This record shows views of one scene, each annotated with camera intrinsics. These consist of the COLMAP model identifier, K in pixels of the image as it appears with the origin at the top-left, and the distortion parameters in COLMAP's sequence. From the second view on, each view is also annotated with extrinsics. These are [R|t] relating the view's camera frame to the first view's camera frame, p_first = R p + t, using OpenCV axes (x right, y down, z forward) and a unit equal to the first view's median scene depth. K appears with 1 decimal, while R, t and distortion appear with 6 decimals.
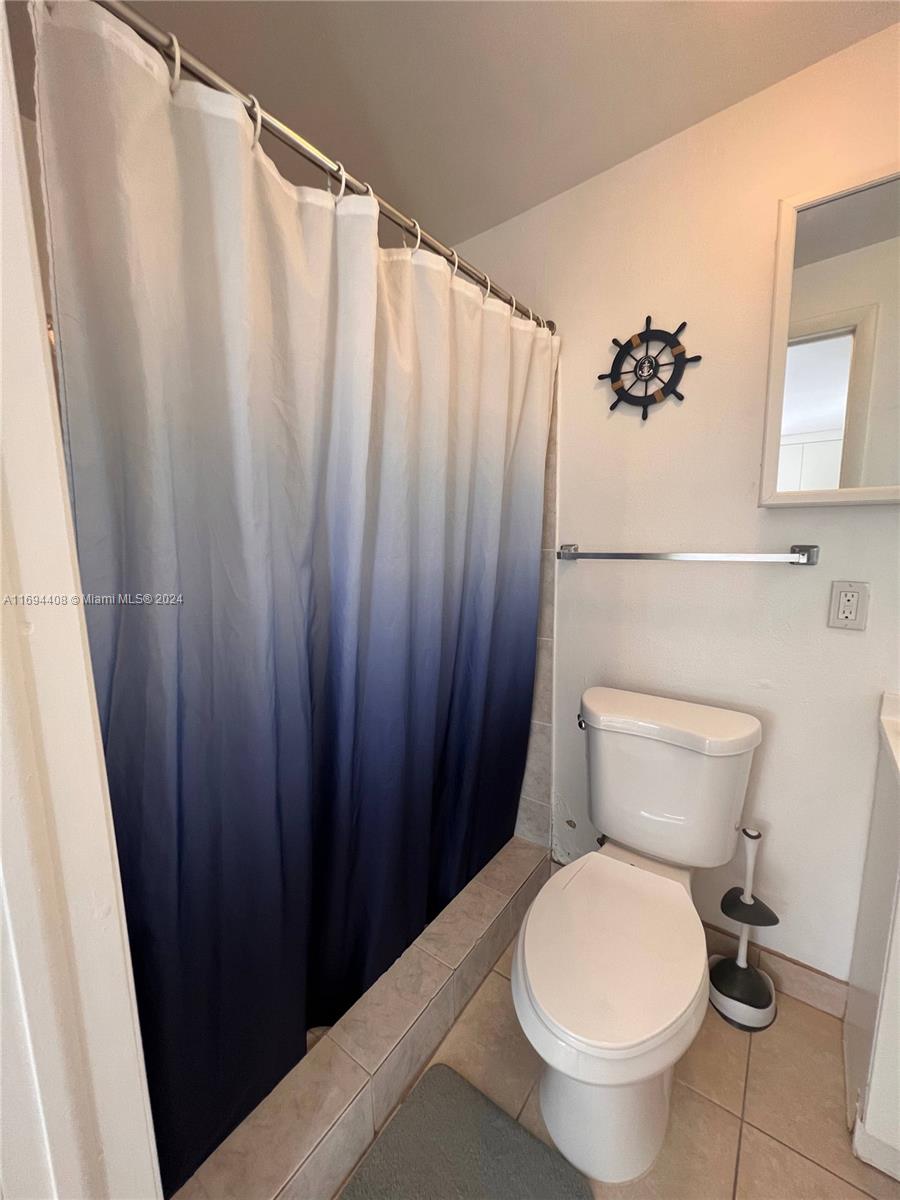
lens RADIAL K [[474.8, 0, 449.8], [0, 474.8, 601.5], [0, 0, 1]] dist [-0.010012, 0.000092]
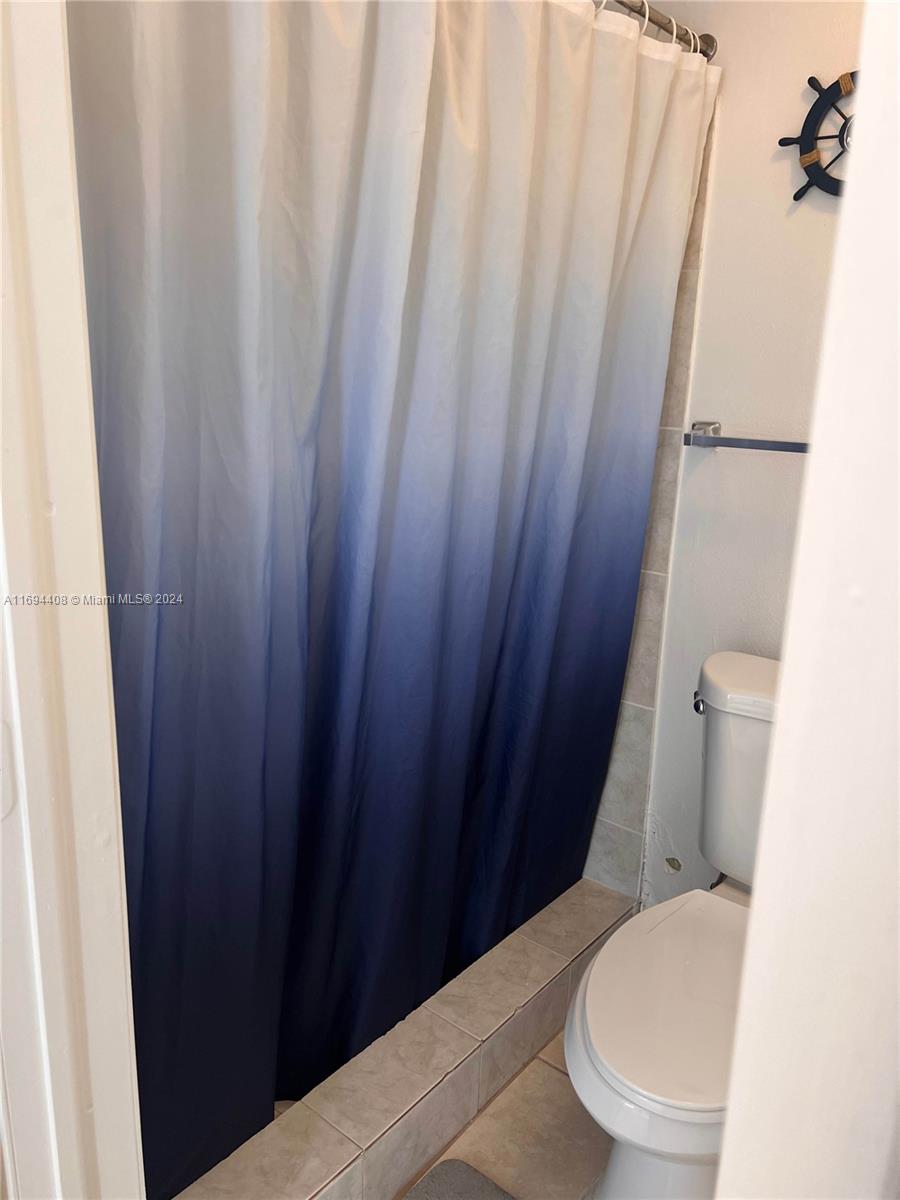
lens RADIAL K [[897.3, 0, 453.7], [0, 897.3, 602.1], [0, 0, 1]] dist [0.076129, -0.096281]
pose [[0.997493, 0.060688, -0.036396, -0.021509], [-0.056252, 0.992056, 0.112521, -0.002140], [0.042936, -0.110192, 0.992983, -0.239732]]
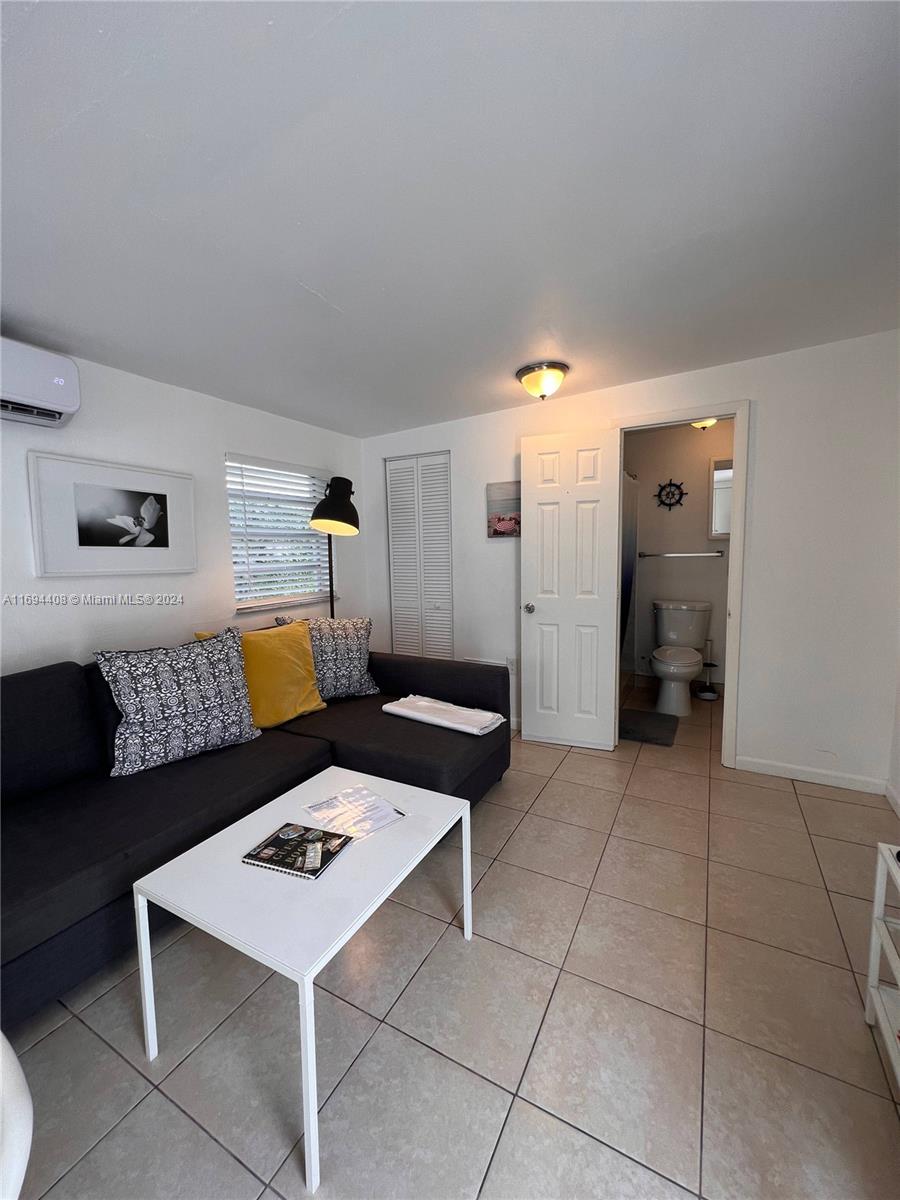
lens RADIAL K [[485.9, 0, 448.7], [0, 485.9, 599.2], [0, 0, 1]] dist [-0.000184, 0.000080]
pose [[0.992142, -0.020417, 0.123442, -1.442161], [0.026220, 0.998617, -0.045566, 0.301345], [-0.122341, 0.048444, 0.991305, -1.960165]]
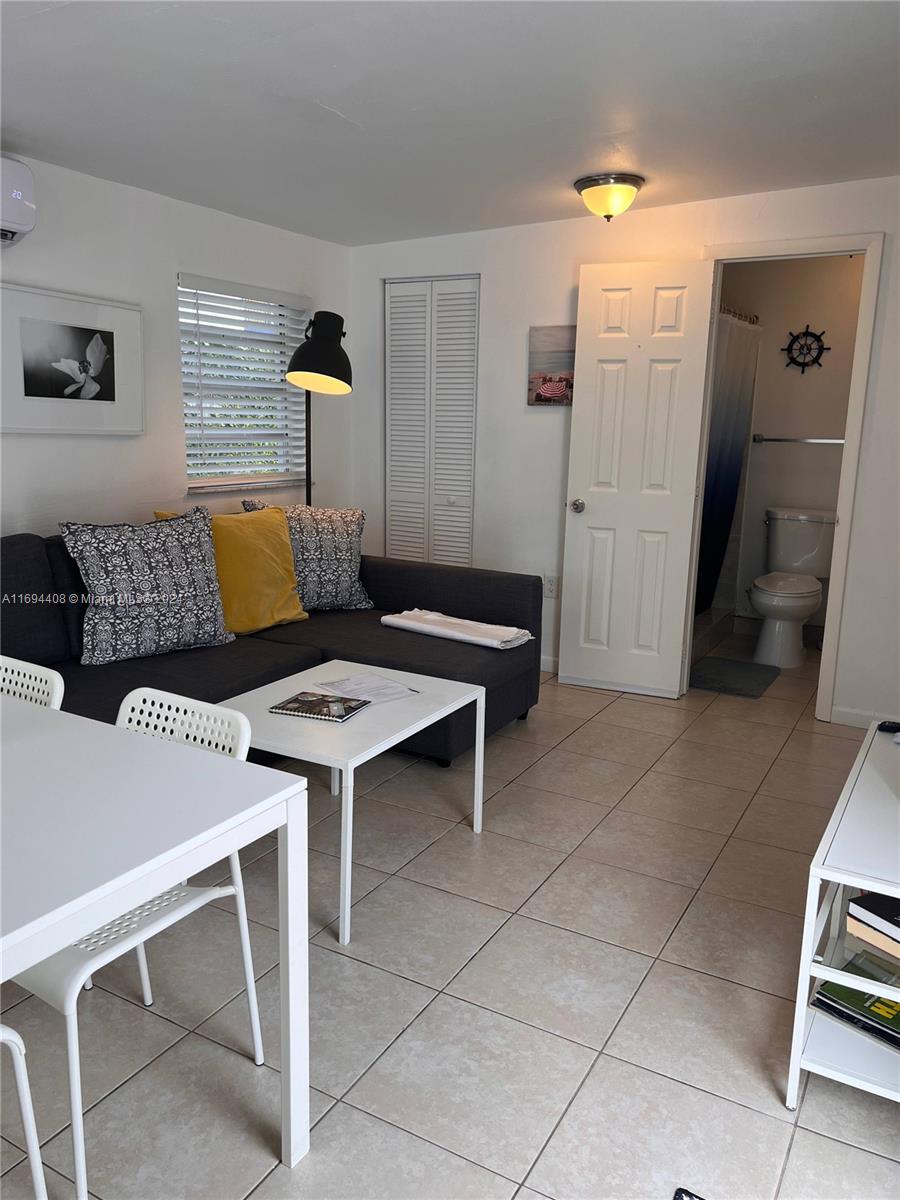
lens RADIAL K [[897.3, 0, 453.7], [0, 897.3, 602.1], [0, 0, 1]] dist [0.076129, -0.096281]
pose [[0.993329, 0.010221, 0.114859, -1.577649], [-0.016614, 0.998357, 0.054839, 0.428886], [-0.114110, -0.056381, 0.991867, -2.868428]]
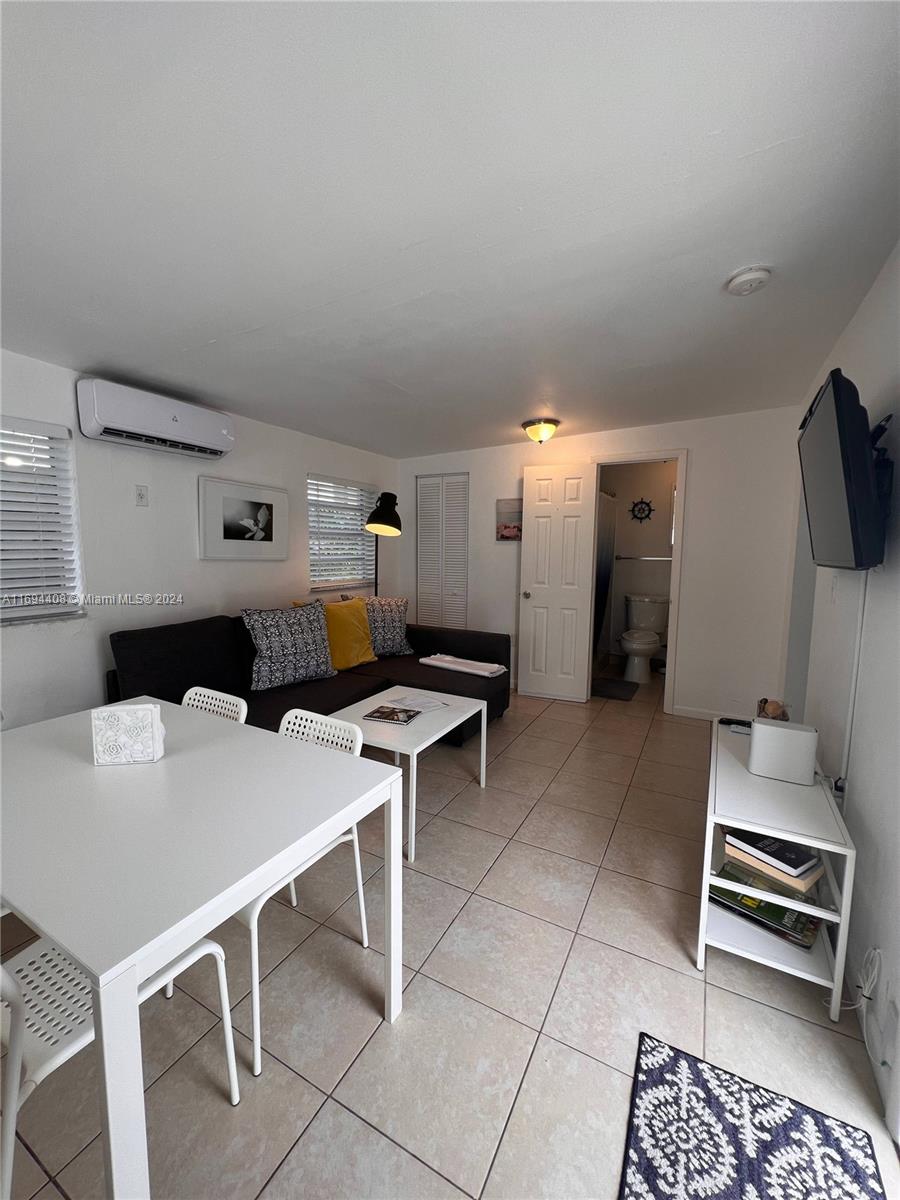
lens RADIAL K [[482.3, 0, 450.0], [0, 482.3, 600.0], [0, 0, 1]] dist [-0.001104, 0.000018]
pose [[0.991652, 0.008062, 0.128688, -1.662427], [-0.002773, 0.999146, -0.041221, 0.415507], [-0.128910, 0.040520, 0.990828, -2.718730]]
